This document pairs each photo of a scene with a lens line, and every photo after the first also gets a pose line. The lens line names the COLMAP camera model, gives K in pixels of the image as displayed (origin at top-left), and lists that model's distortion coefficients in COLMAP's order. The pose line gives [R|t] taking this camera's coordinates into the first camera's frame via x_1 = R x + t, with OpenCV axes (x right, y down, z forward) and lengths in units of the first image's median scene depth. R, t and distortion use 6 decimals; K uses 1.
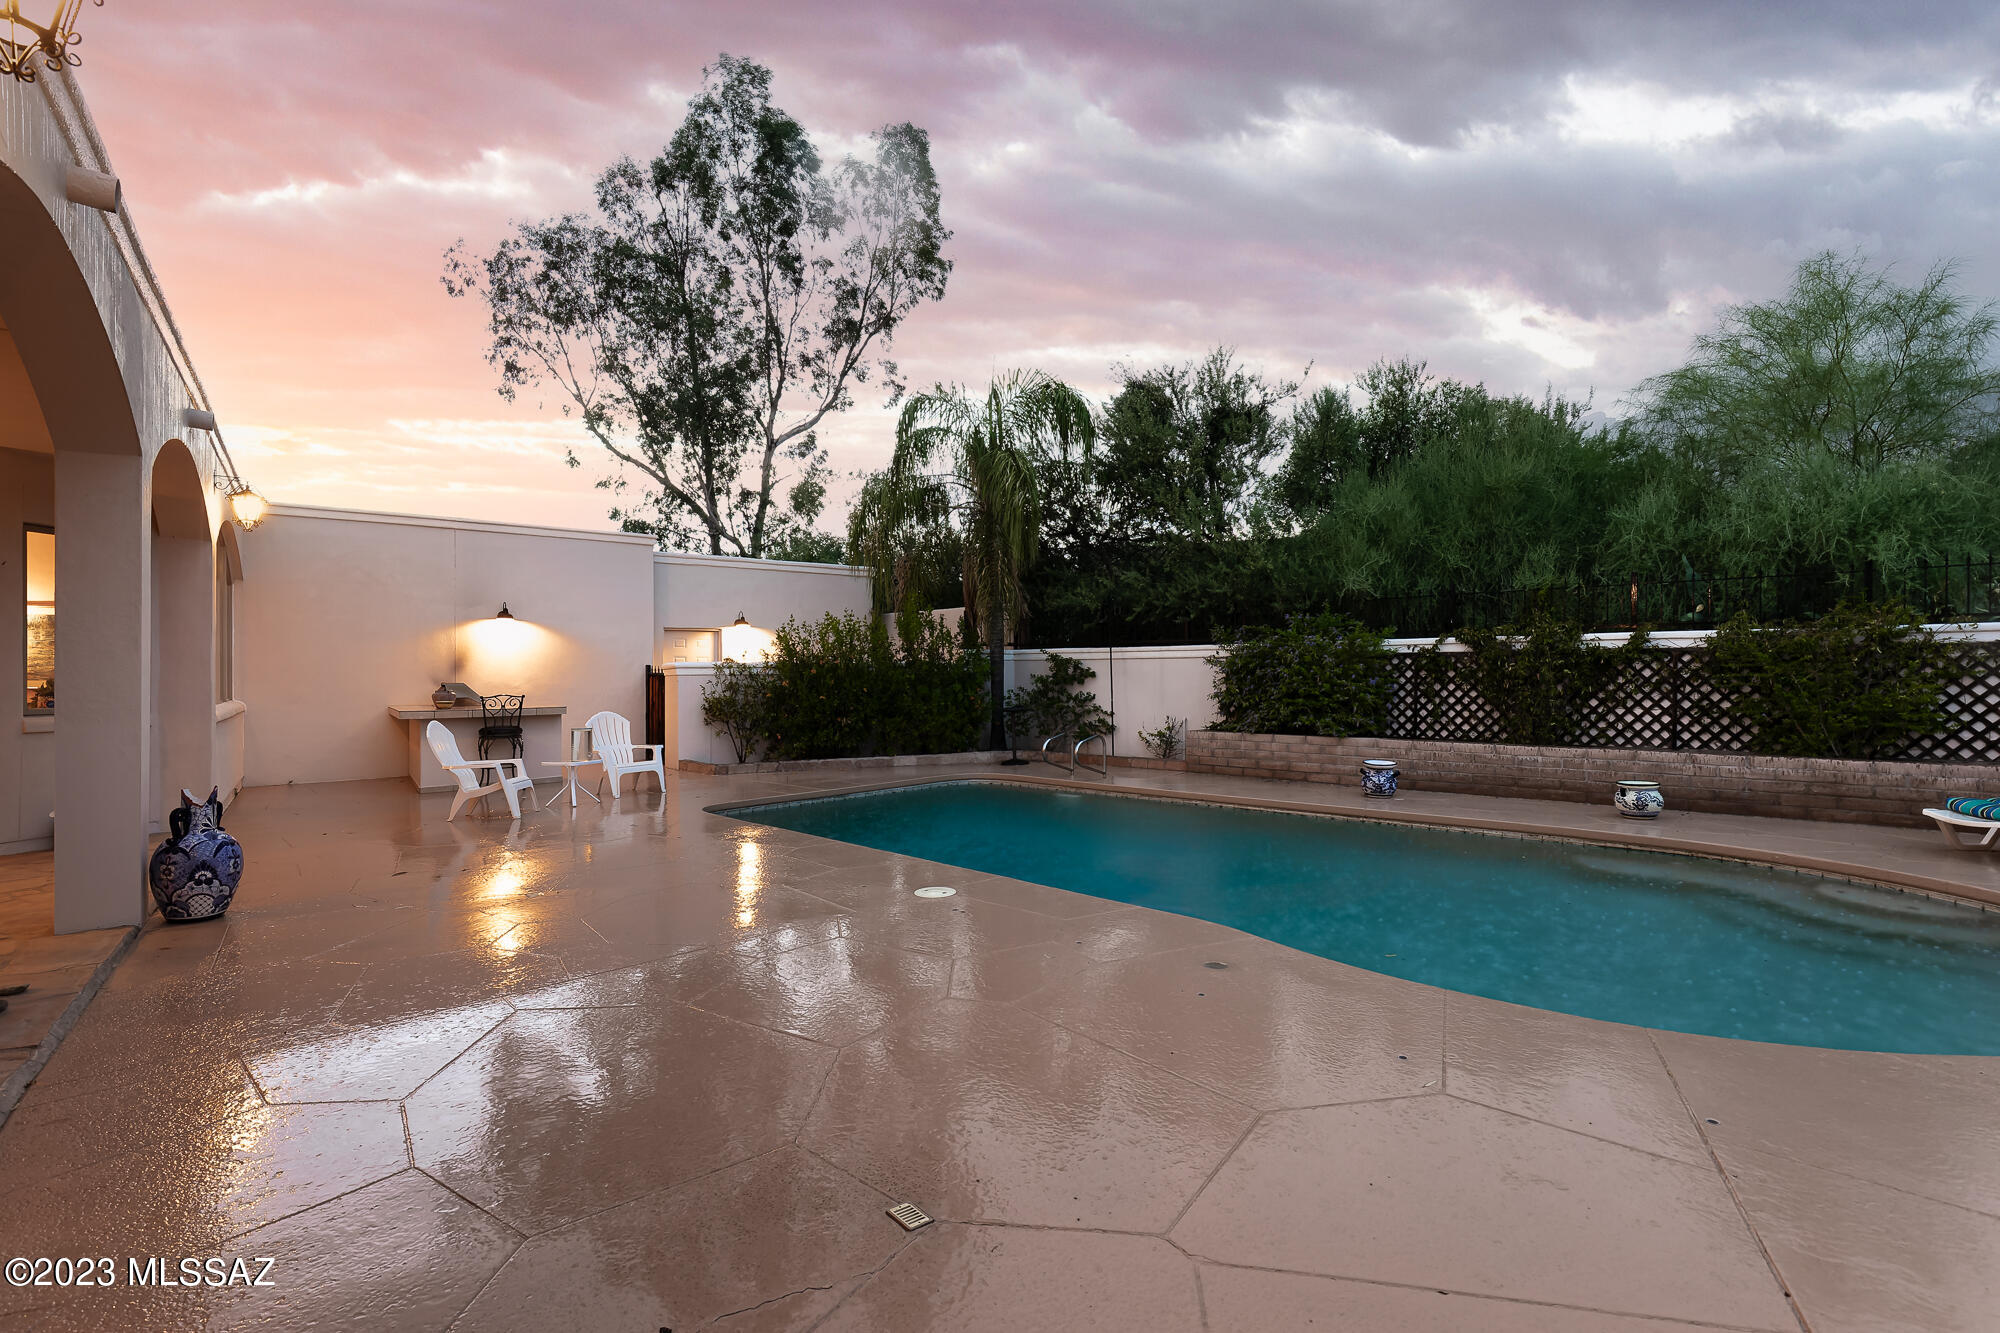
lens RADIAL K [[963.6, 0, 997.9], [0, 963.6, 658.2], [0, 0, 1]] dist [-0.001675, -0.000287]
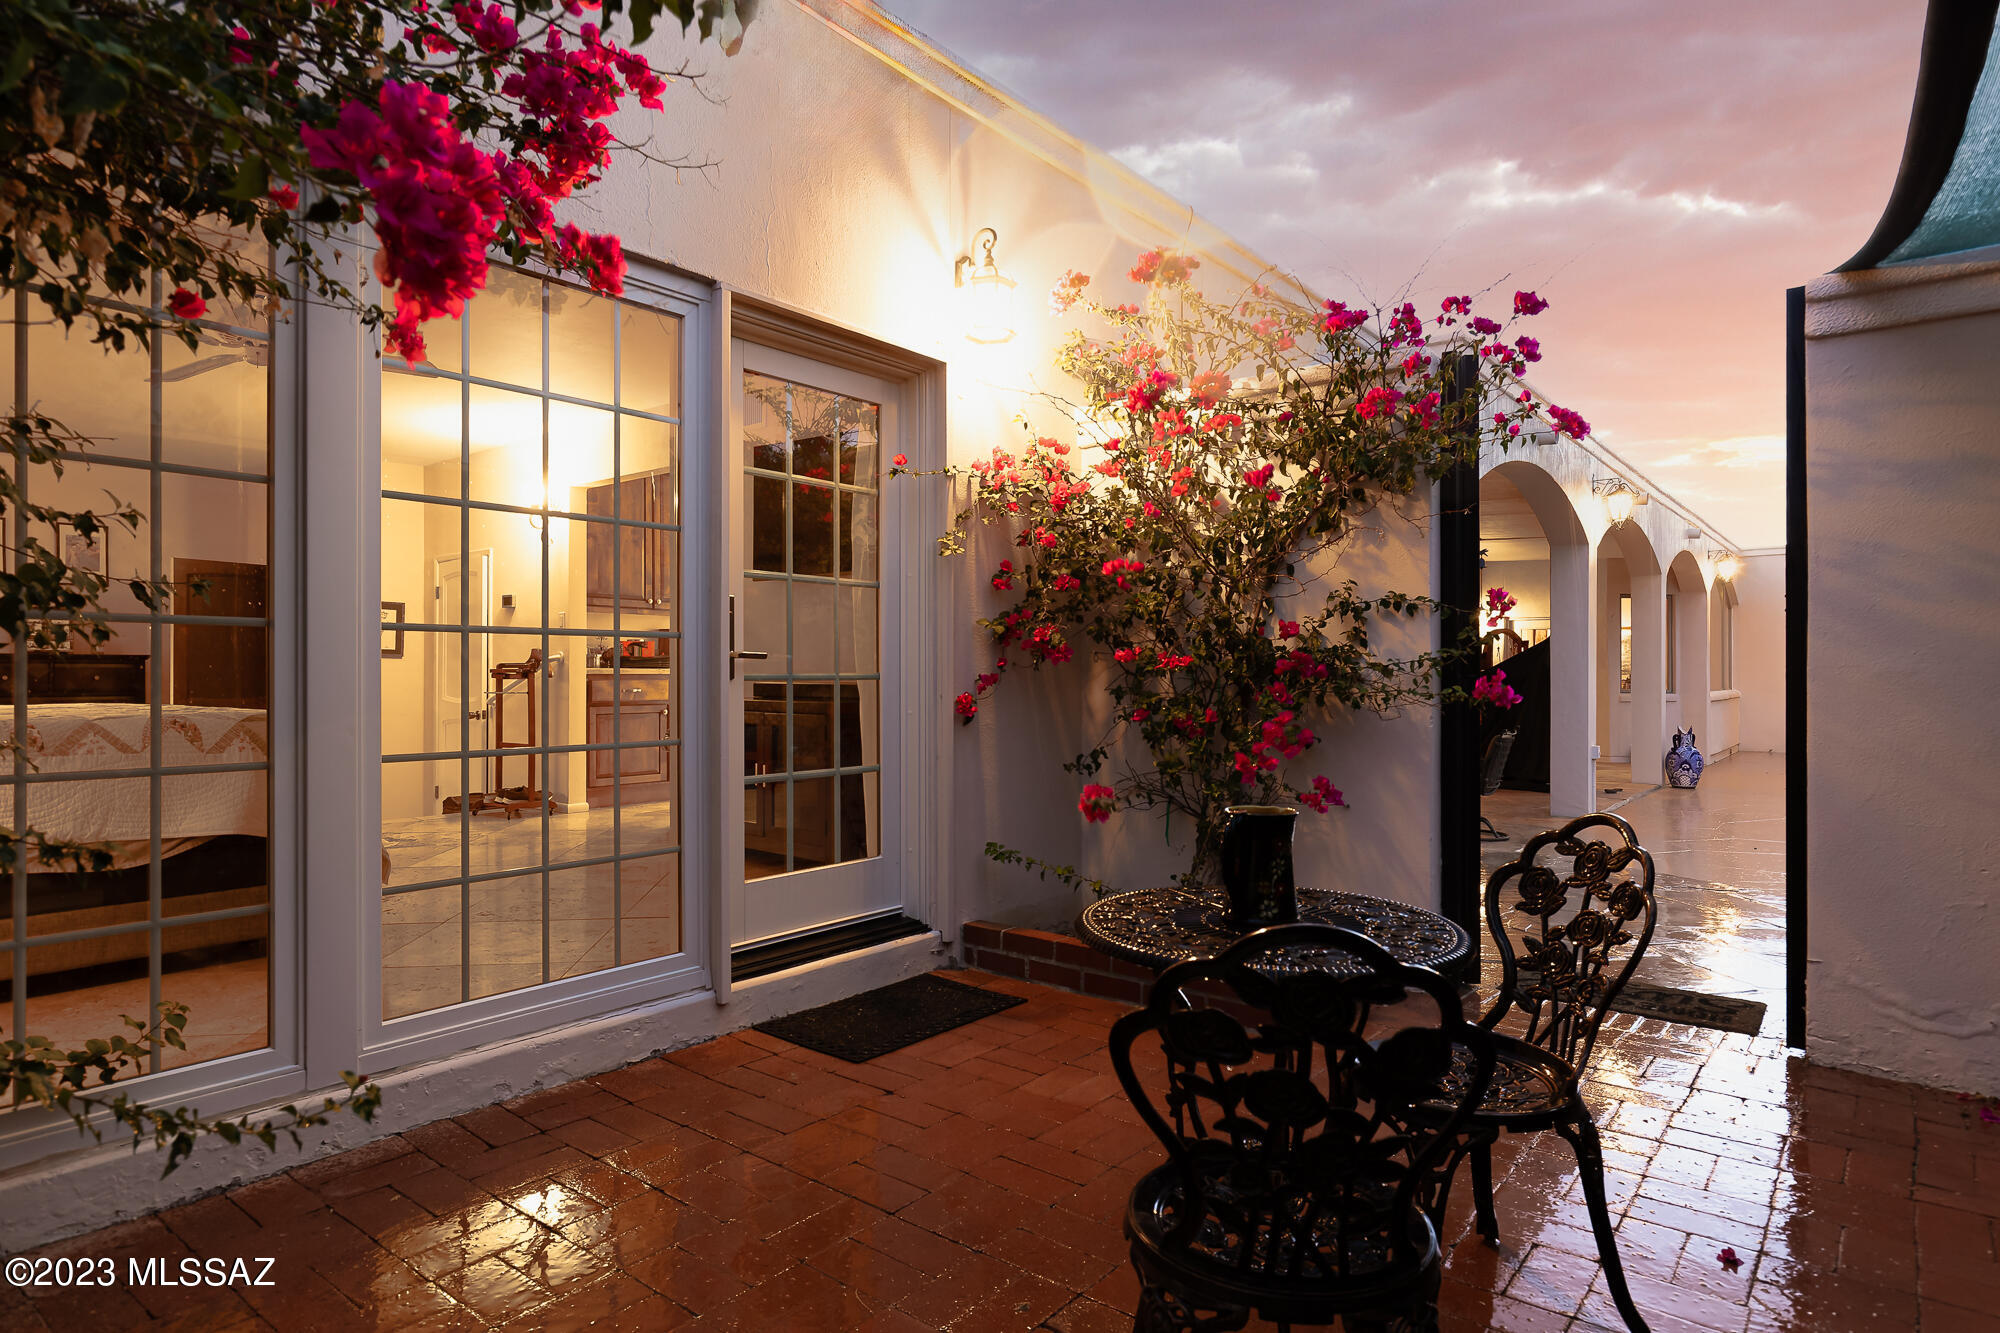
lens RADIAL K [[1129.6, 0, 998.5], [0, 1129.6, 660.6], [0, 0, 1]] dist [0.001500, 0.000152]
pose [[0.272526, 0.000971, -0.962148, 1.152761], [0.002219, 0.999996, 0.001637, -0.017321], [0.962146, -0.002581, 0.272523, -1.132821]]
